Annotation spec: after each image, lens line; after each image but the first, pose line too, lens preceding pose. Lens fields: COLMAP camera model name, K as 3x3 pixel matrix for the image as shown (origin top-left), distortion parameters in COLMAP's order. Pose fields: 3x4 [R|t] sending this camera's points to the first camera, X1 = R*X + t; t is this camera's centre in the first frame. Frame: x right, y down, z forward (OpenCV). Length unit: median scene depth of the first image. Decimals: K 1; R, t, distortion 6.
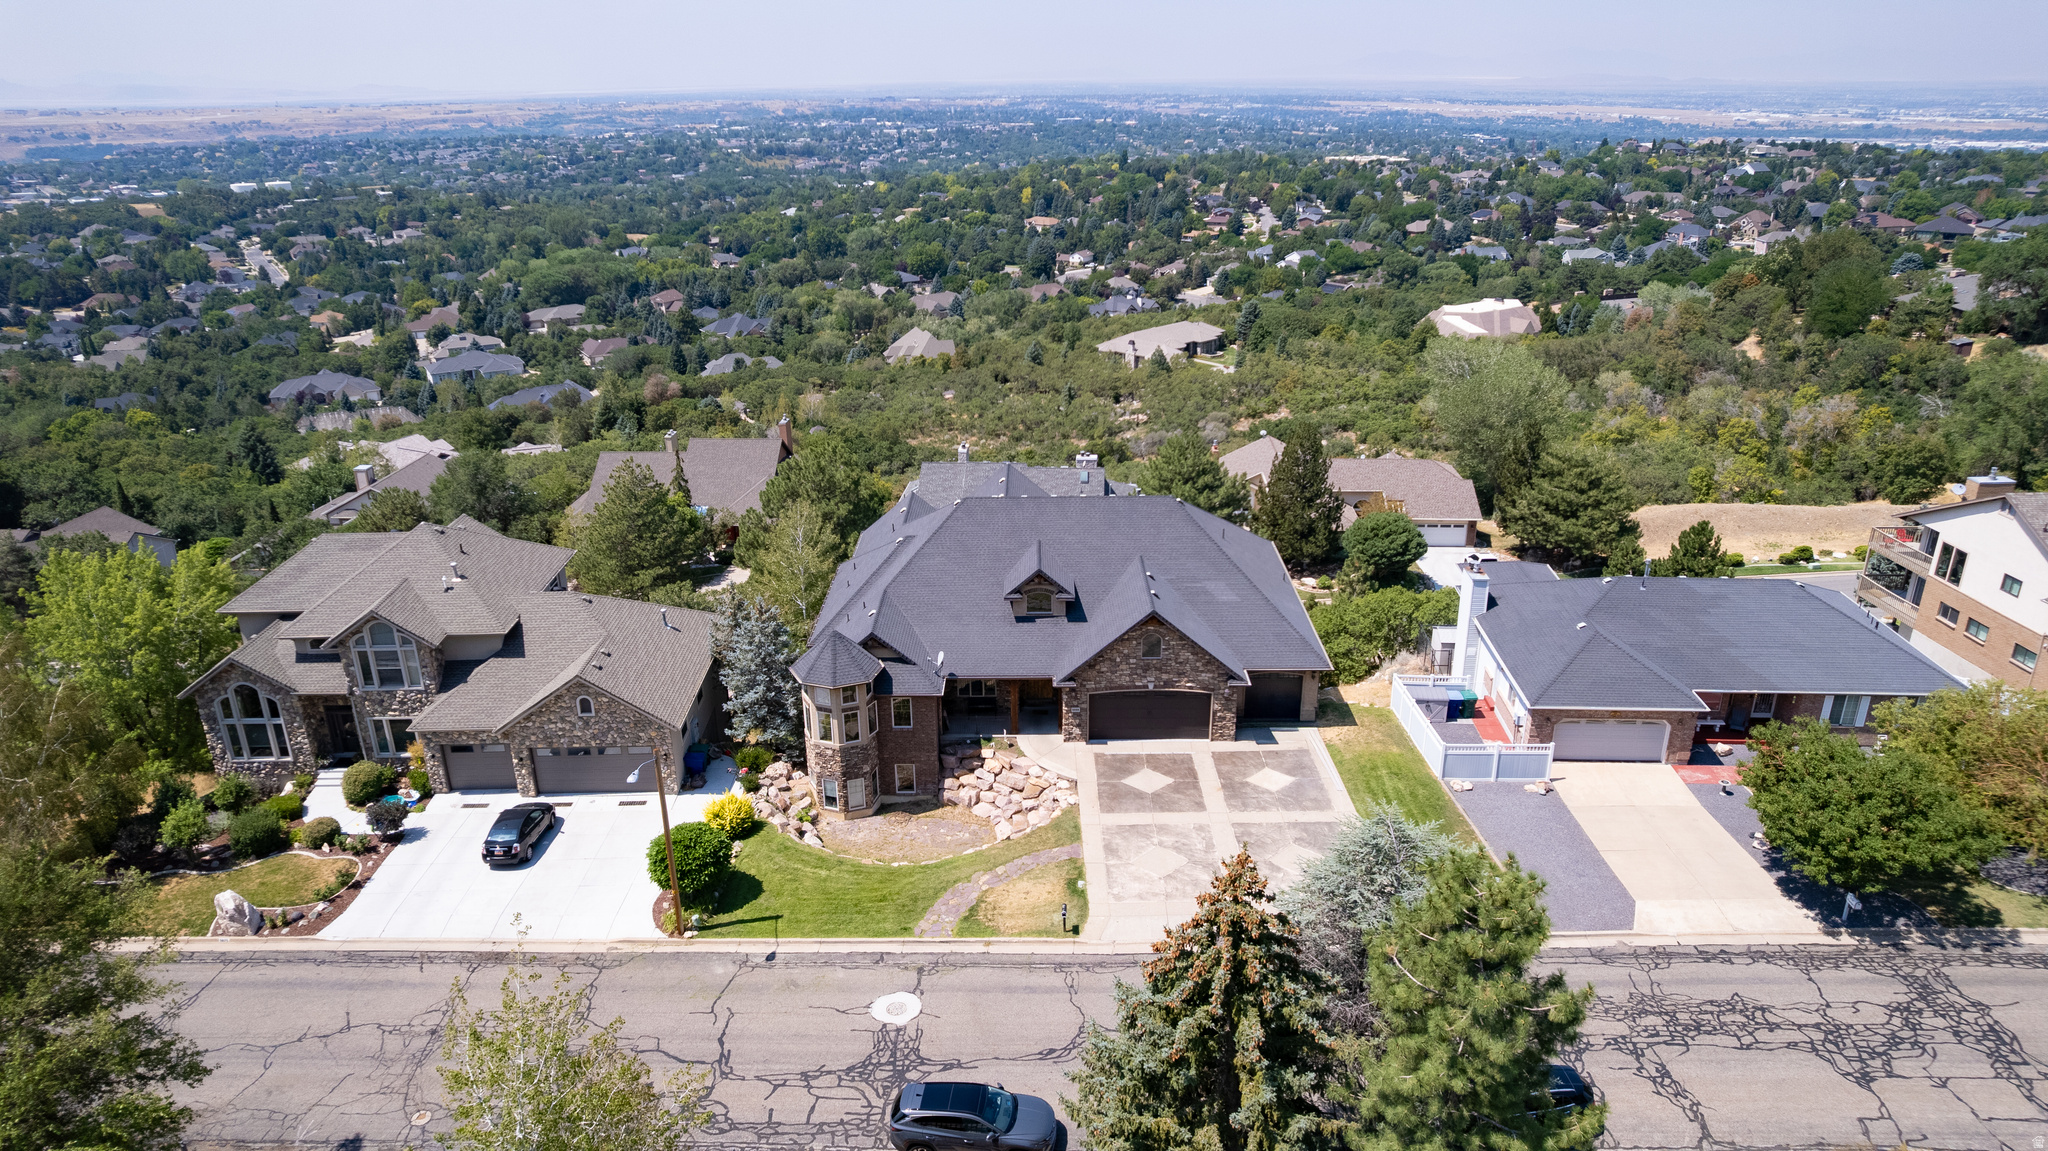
lens RADIAL K [[1311.2, 0, 1024.0], [0, 1311.2, 575.5], [0, 0, 1]] dist [-0.074892, 0.067247]
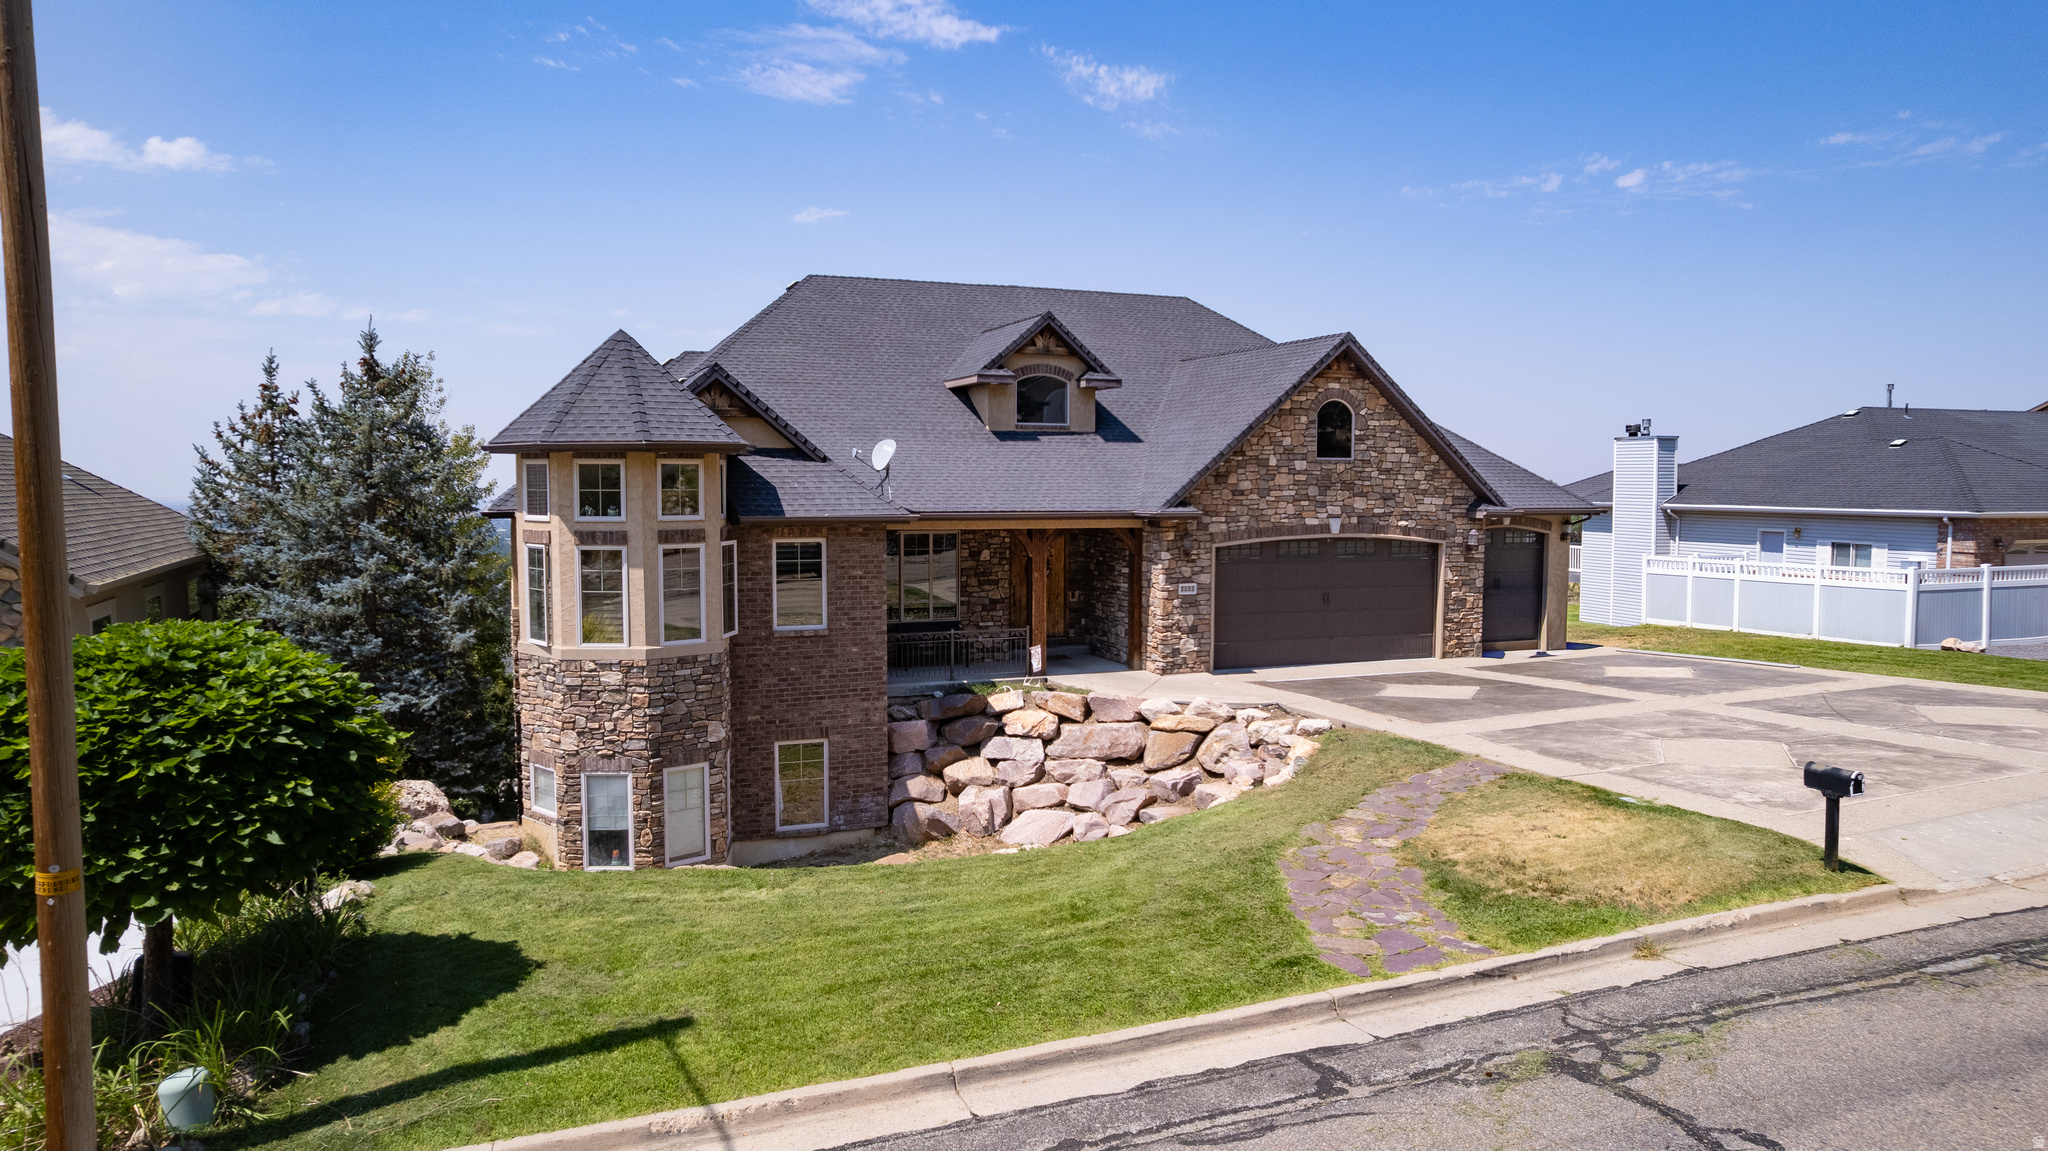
lens RADIAL K [[1311.2, 0, 1024.0], [0, 1311.2, 575.5], [0, 0, 1]] dist [-0.074892, 0.067247]
pose [[0.923607, -0.011043, 0.383181, -0.176573], [0.127932, 0.951157, -0.280951, 0.214786], [-0.361363, 0.308510, 0.879908, 0.650125]]
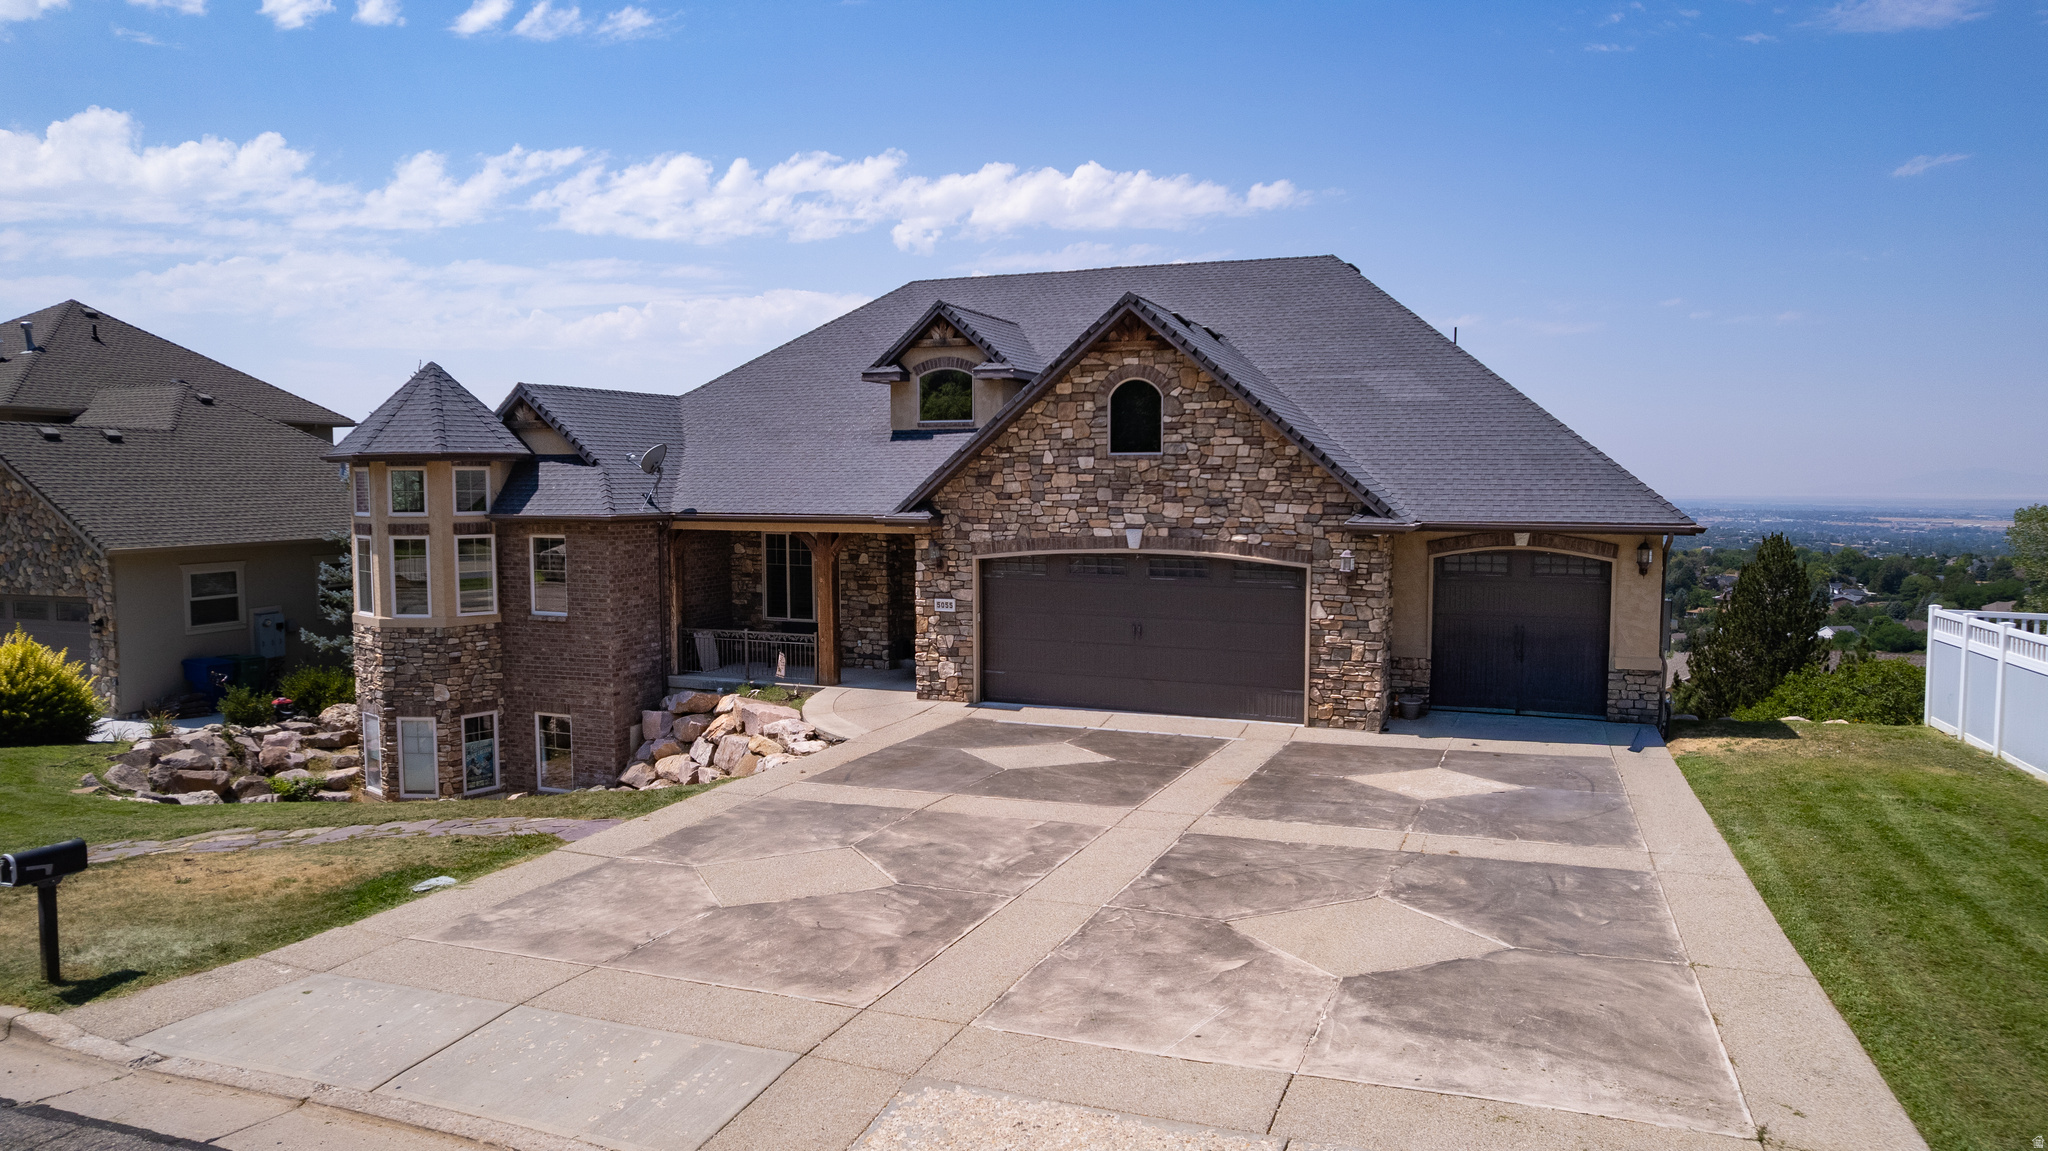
lens RADIAL K [[1313.9, 0, 1024.0], [0, 1313.9, 575.5], [0, 0, 1]] dist [-0.050038, 0.025283]
pose [[0.933007, 0.040295, -0.357594, 0.198488], [-0.145833, 0.950794, -0.273357, 0.197126], [0.328984, 0.307193, 0.892974, 0.676633]]
